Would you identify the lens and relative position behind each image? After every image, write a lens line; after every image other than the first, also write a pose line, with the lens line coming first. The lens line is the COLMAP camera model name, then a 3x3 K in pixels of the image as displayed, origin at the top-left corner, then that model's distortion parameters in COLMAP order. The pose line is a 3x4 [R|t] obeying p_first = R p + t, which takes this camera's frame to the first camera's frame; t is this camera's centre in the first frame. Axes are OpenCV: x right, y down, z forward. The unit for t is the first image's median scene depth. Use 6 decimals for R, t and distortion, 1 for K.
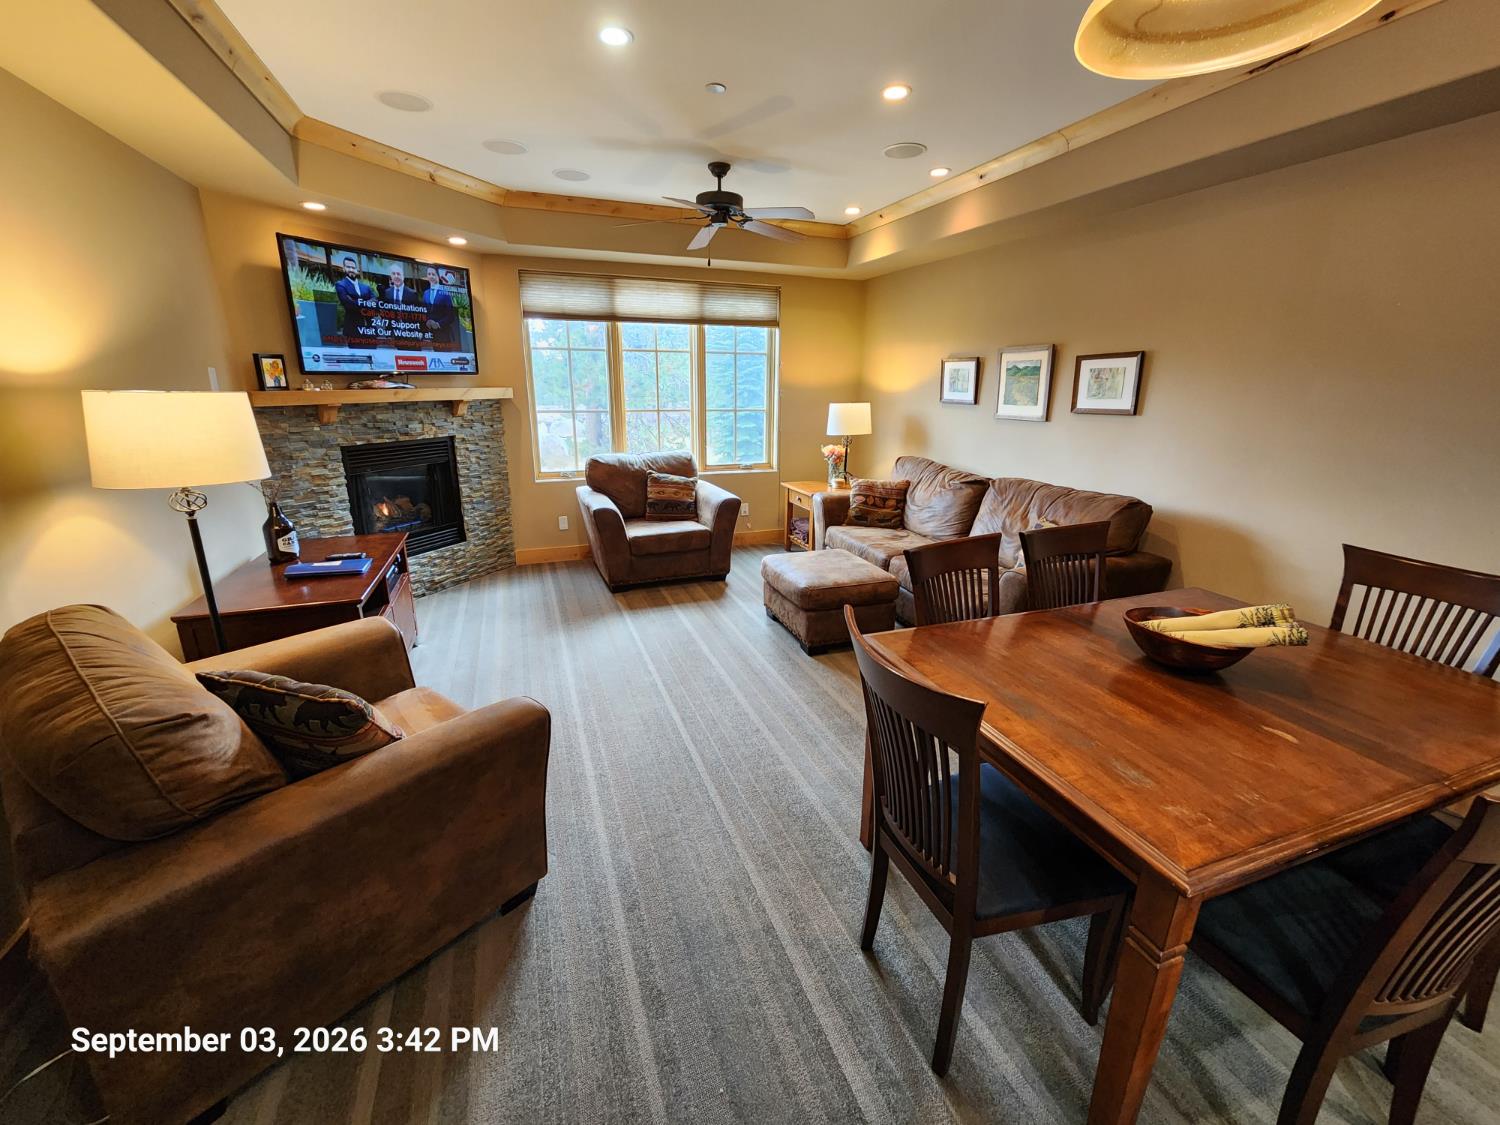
lens RADIAL K [[614.2, 0, 748.9], [0, 614.2, 556.8], [0, 0, 1]] dist [-0.002638, 0.001296]
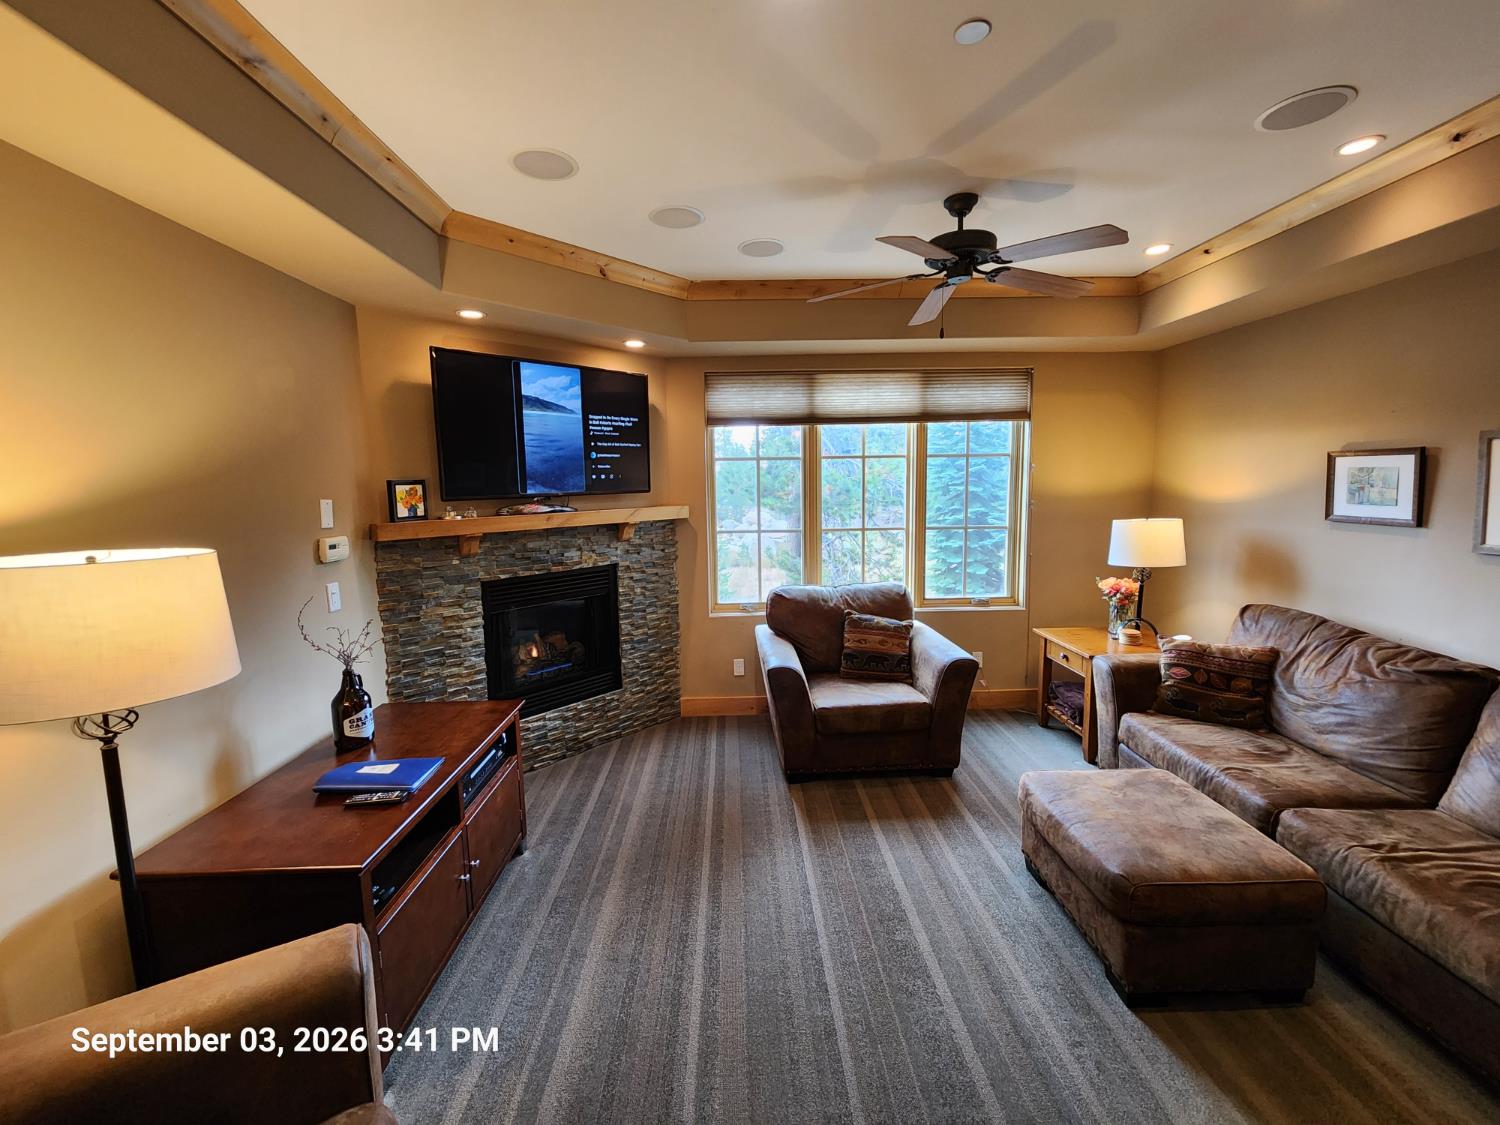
lens RADIAL K [[614.2, 0, 750.0], [0, 614.2, 553.1], [0, 0, 1]] dist [-0.002638, 0.001296]
pose [[0.945155, 0.013382, -0.326349, -0.036007], [-0.065829, 0.986462, -0.150200, -0.104471], [0.319921, 0.163446, 0.933240, 0.291034]]
